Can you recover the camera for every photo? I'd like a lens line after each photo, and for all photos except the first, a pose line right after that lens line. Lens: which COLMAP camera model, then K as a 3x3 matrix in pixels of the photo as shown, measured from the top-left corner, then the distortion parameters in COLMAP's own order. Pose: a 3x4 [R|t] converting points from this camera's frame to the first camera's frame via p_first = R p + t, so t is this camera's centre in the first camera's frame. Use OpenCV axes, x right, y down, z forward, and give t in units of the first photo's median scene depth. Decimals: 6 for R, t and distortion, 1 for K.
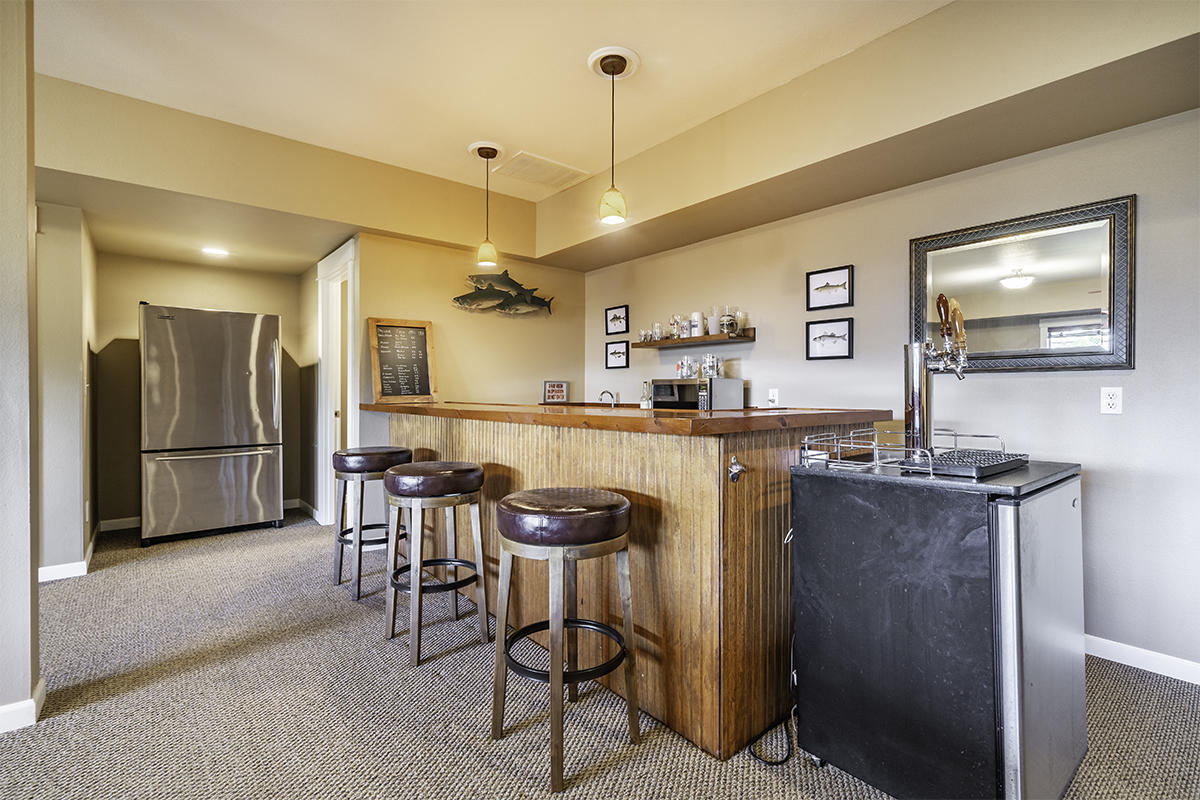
lens RADIAL K [[554.2, 0, 601.7], [0, 554.2, 396.0], [0, 0, 1]] dist [-0.002235, -0.000178]
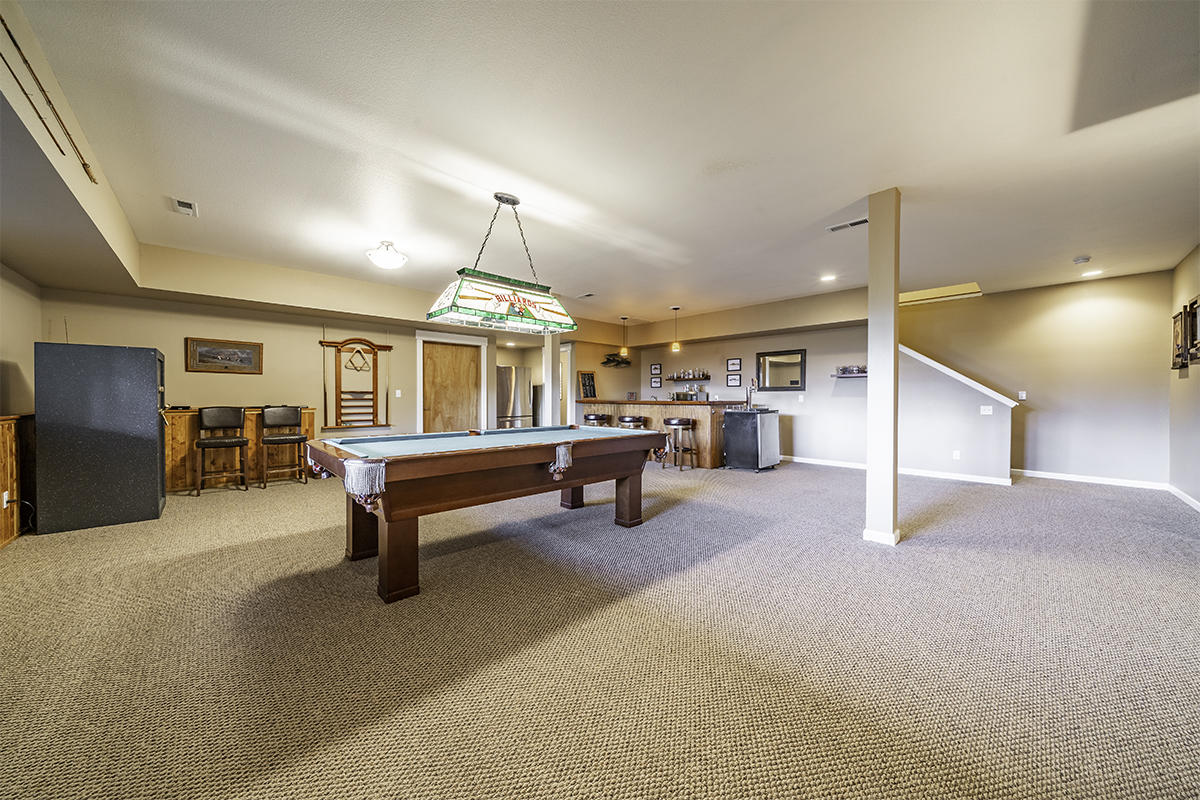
lens RADIAL K [[412.5, 0, 598.0], [0, 412.5, 402.5], [0, 0, 1]] dist [0.000352, 0.000002]
pose [[0.998398, 0.002191, 0.056536, -0.468897], [-0.002387, 0.999991, 0.003387, 0.019399], [-0.056528, -0.003516, 0.998395, -1.228889]]
